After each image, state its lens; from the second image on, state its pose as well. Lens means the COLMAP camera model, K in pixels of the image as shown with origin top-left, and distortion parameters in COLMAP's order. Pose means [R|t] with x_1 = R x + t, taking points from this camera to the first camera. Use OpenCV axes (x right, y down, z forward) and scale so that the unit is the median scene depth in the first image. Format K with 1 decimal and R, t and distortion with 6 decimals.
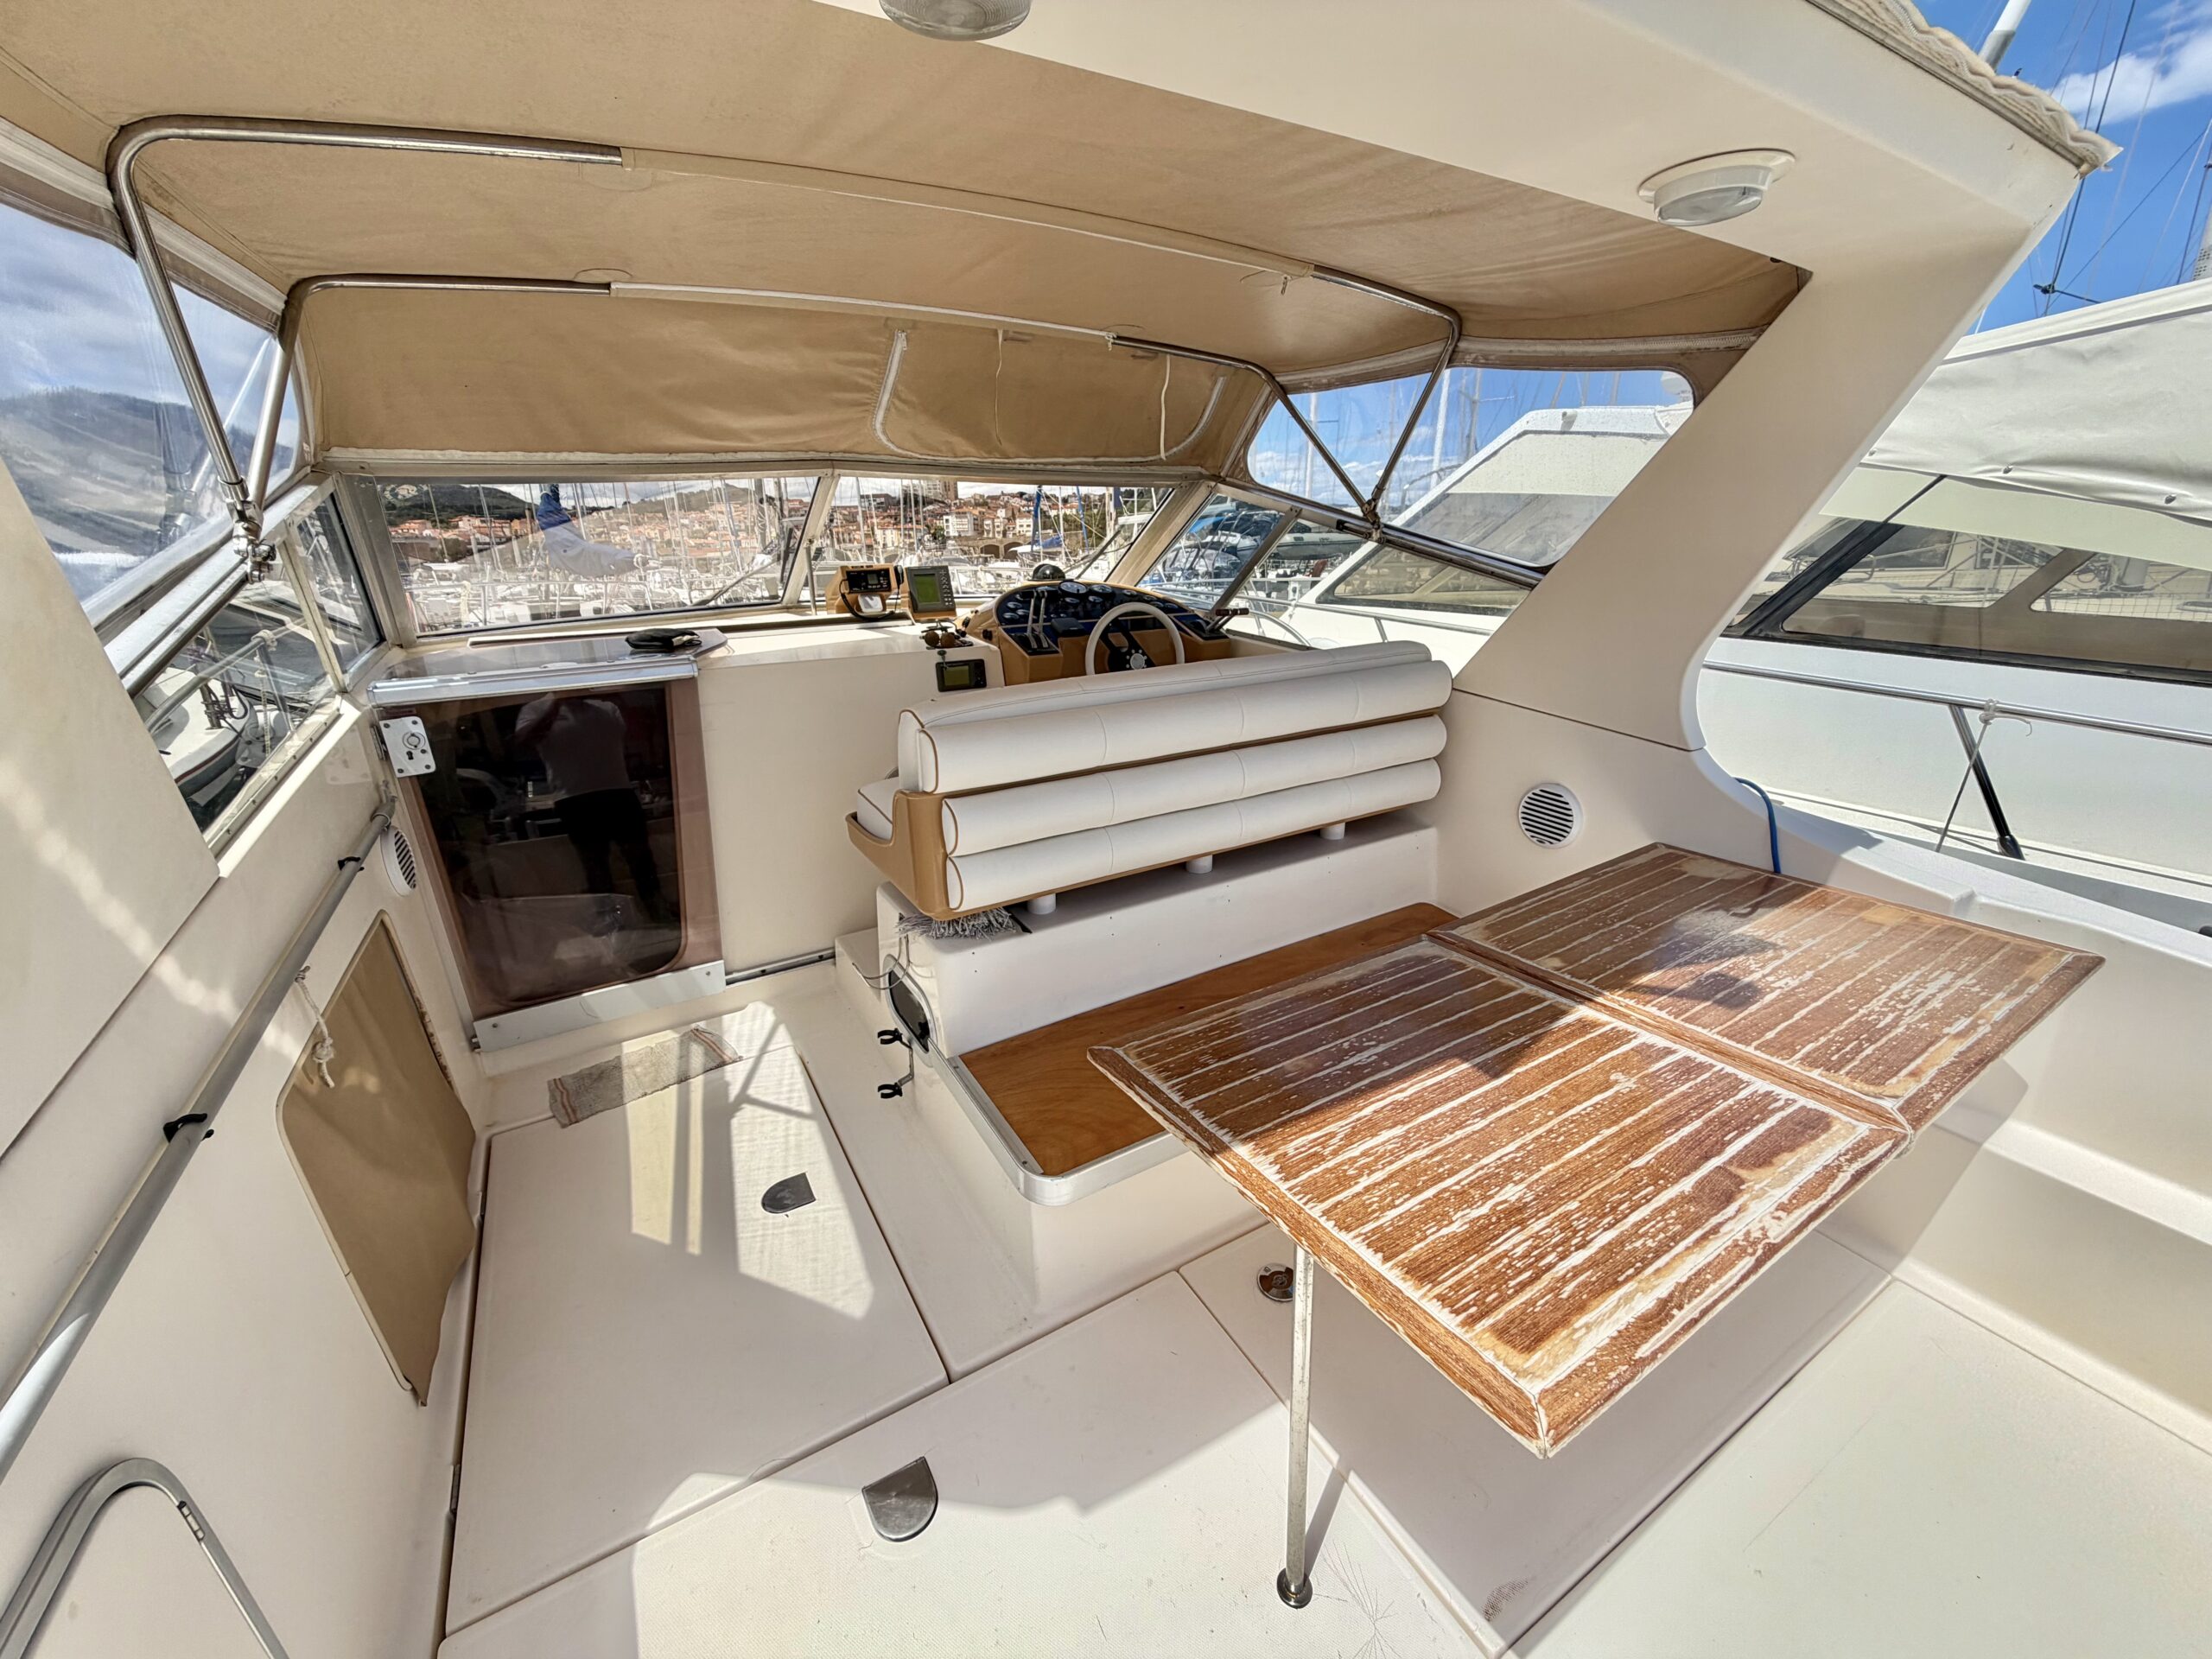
lens RADIAL K [[887.3, 0, 1108.6], [0, 887.3, 809.7], [0, 0, 1]] dist [0.000444, -0.000212]
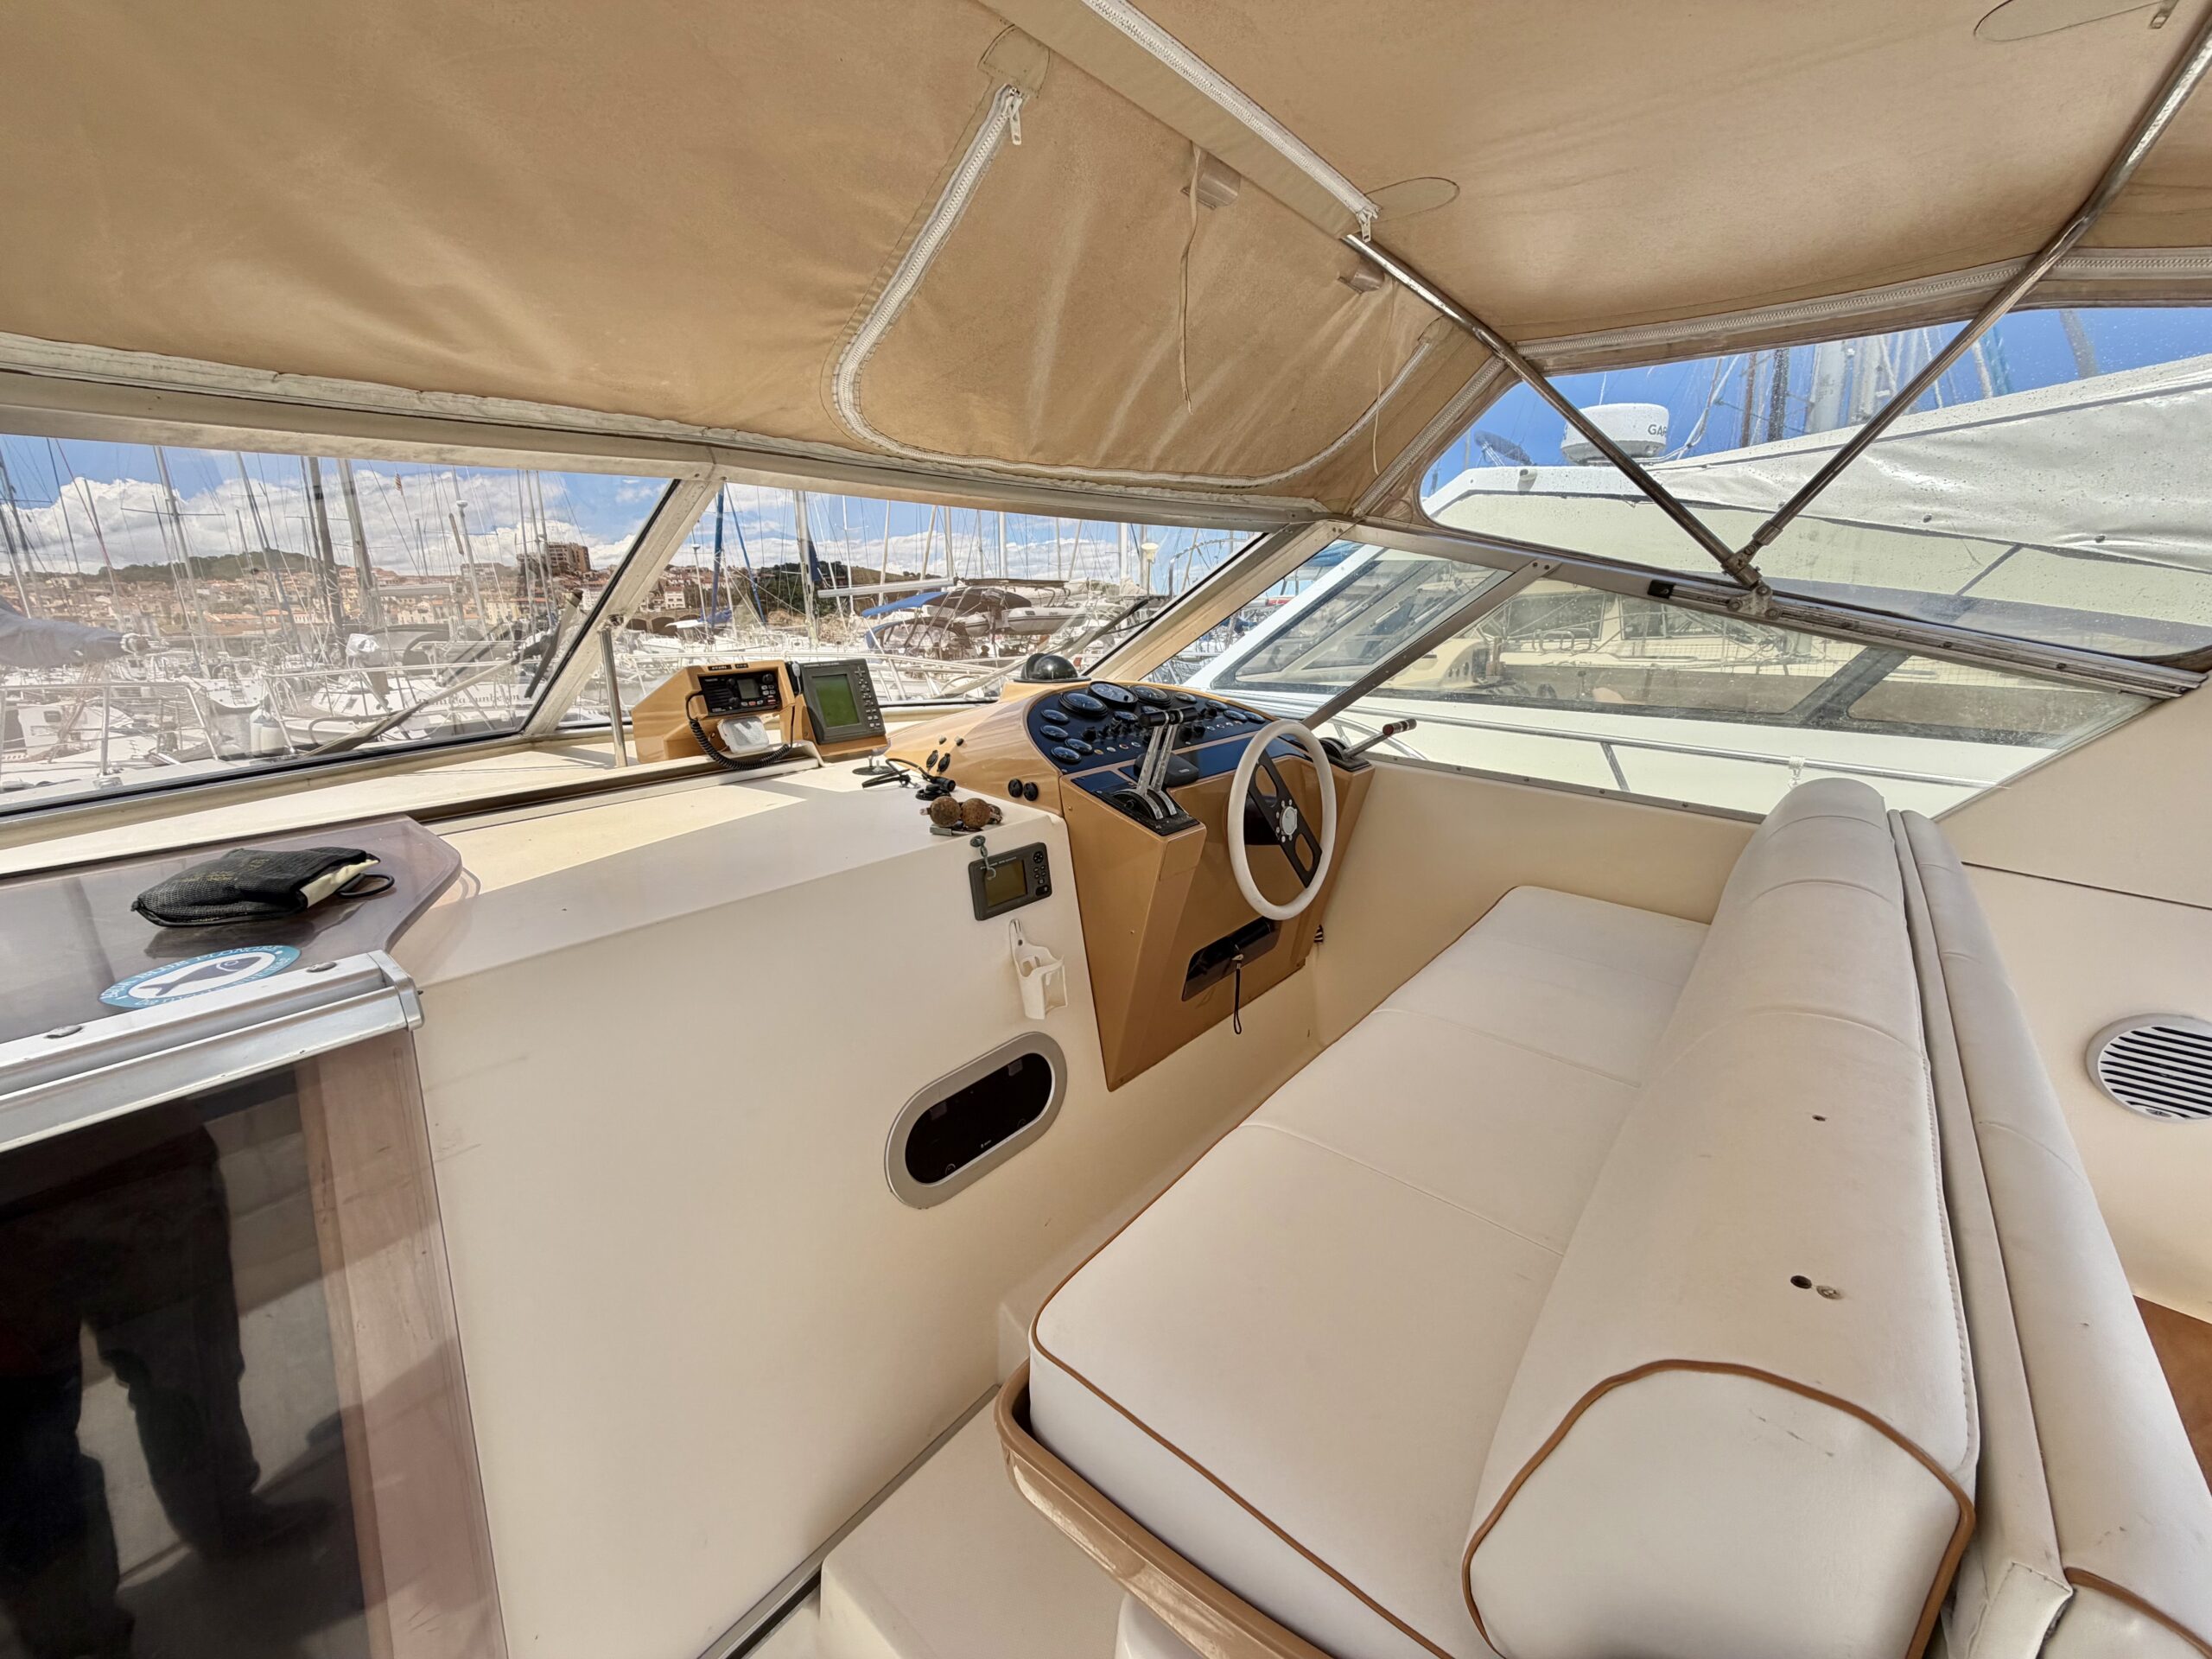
lens RADIAL K [[888.3, 0, 1106.0], [0, 888.3, 829.5], [0, 0, 1]] dist [0.000344, 0.000239]
pose [[0.938938, -0.080055, 0.334645, -0.248923], [0.099542, 0.994169, -0.041466, -0.135982], [-0.329374, 0.072245, 0.941431, 0.452799]]
